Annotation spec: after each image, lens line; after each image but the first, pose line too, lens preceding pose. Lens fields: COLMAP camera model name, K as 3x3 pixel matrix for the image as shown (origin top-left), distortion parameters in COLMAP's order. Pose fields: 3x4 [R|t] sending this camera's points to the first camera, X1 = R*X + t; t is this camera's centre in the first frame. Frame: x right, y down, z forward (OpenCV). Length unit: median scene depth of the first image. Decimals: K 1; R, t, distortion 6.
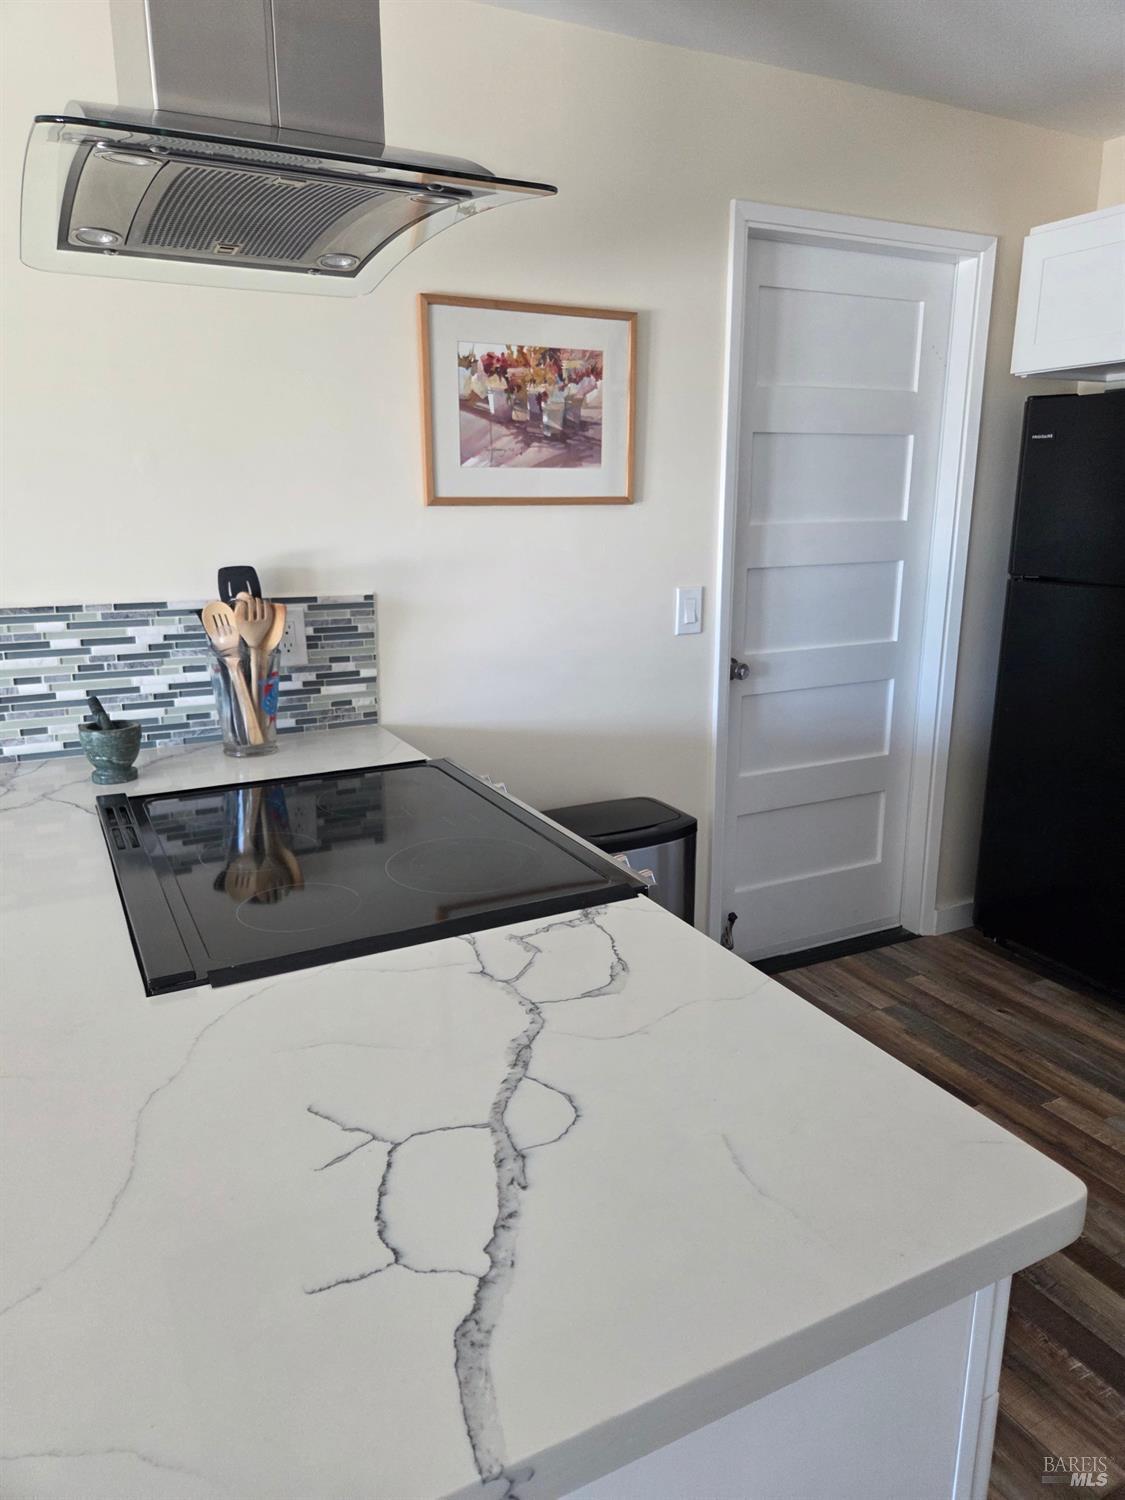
lens RADIAL K [[1008.1, 0, 562.3], [0, 1008.1, 740.7], [0, 0, 1]] dist [0.076419, -0.048885]
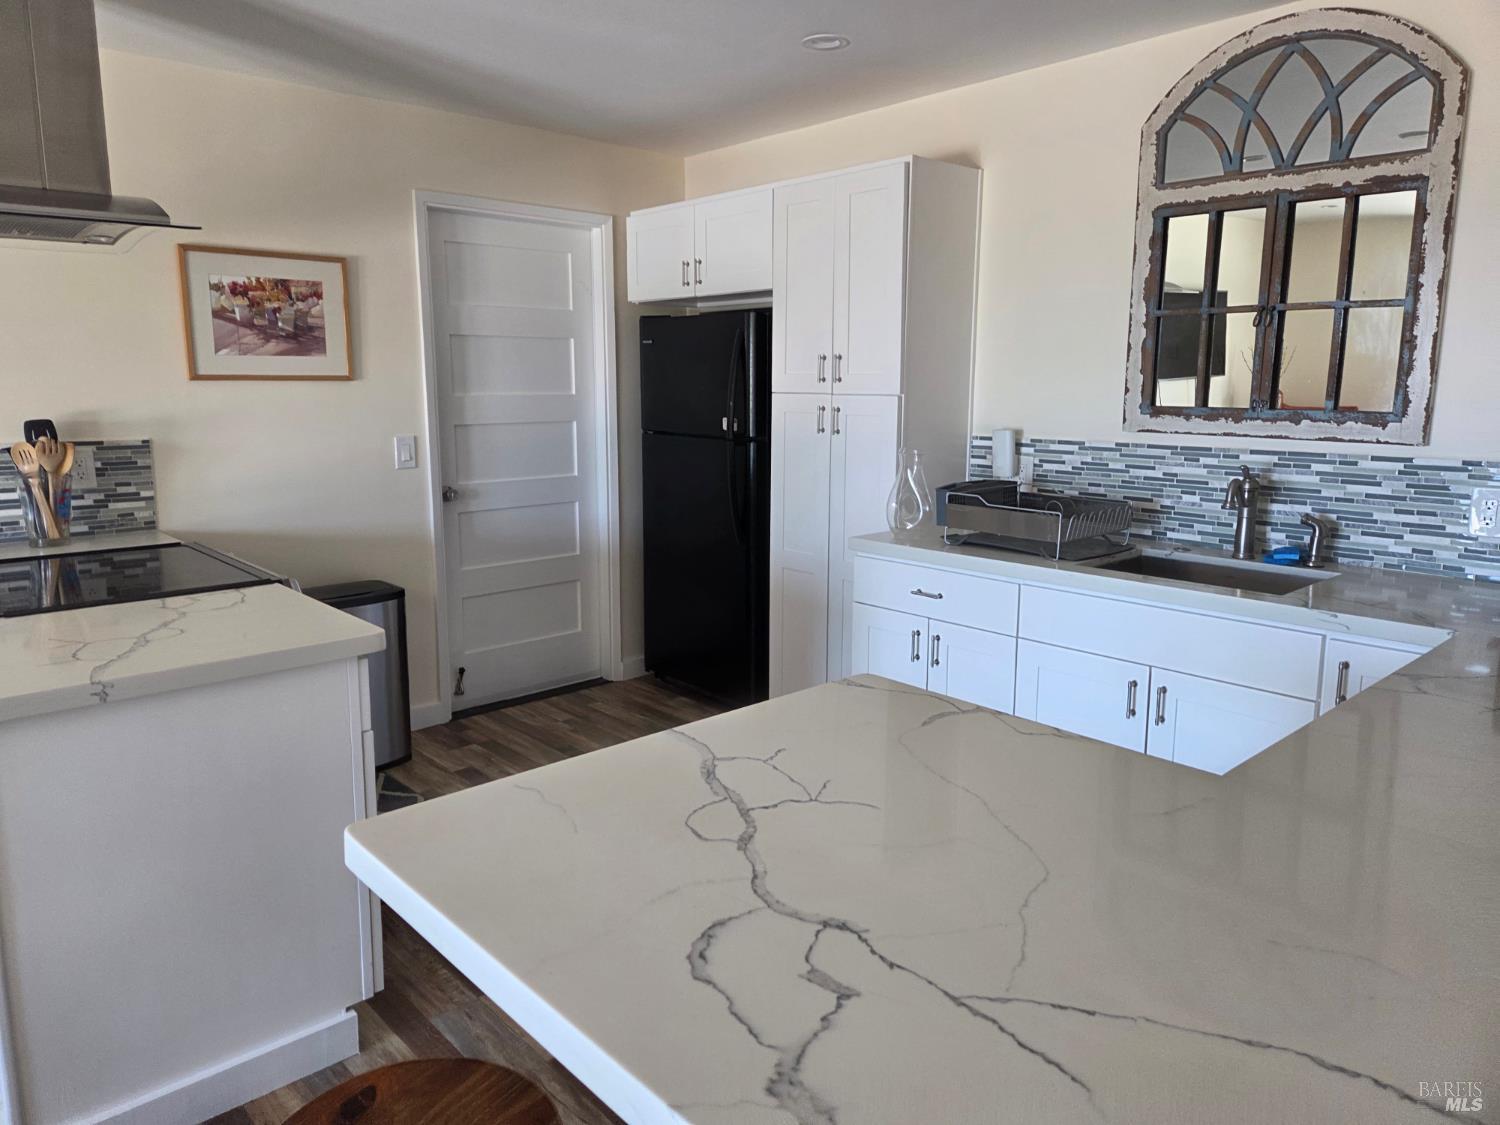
lens RADIAL K [[1008.1, 0, 737.4], [0, 1008.1, 539.7], [0, 0, 1]] dist [0.076419, -0.048885]
pose [[0.967911, -0.038296, 0.248357, 0.254836], [0.057339, 0.995905, -0.069899, 0.148011], [-0.244663, 0.081897, 0.966143, -0.615269]]
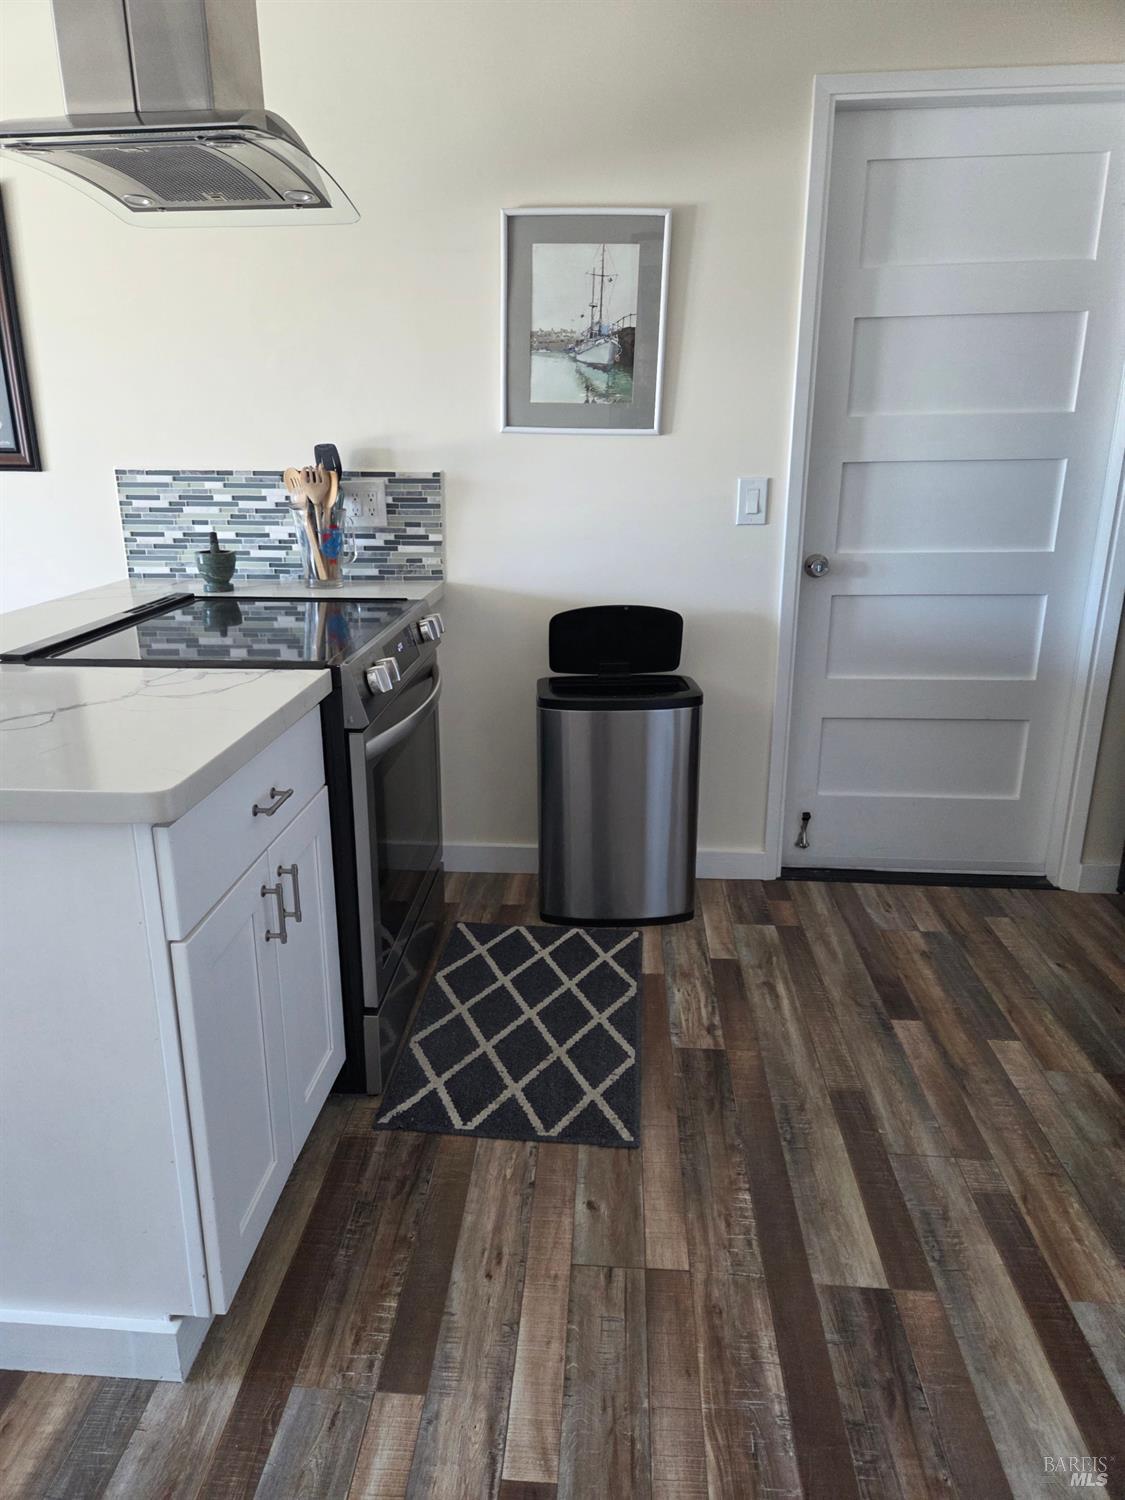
lens RADIAL K [[1008.1, 0, 561.4], [0, 1008.1, 748.9], [0, 0, 1]] dist [0.076419, -0.048885]
pose [[0.849778, 0.149315, -0.505552, 0.602031], [-0.118993, 0.988626, 0.091976, 0.056458], [0.513535, -0.018002, 0.857880, 0.006441]]
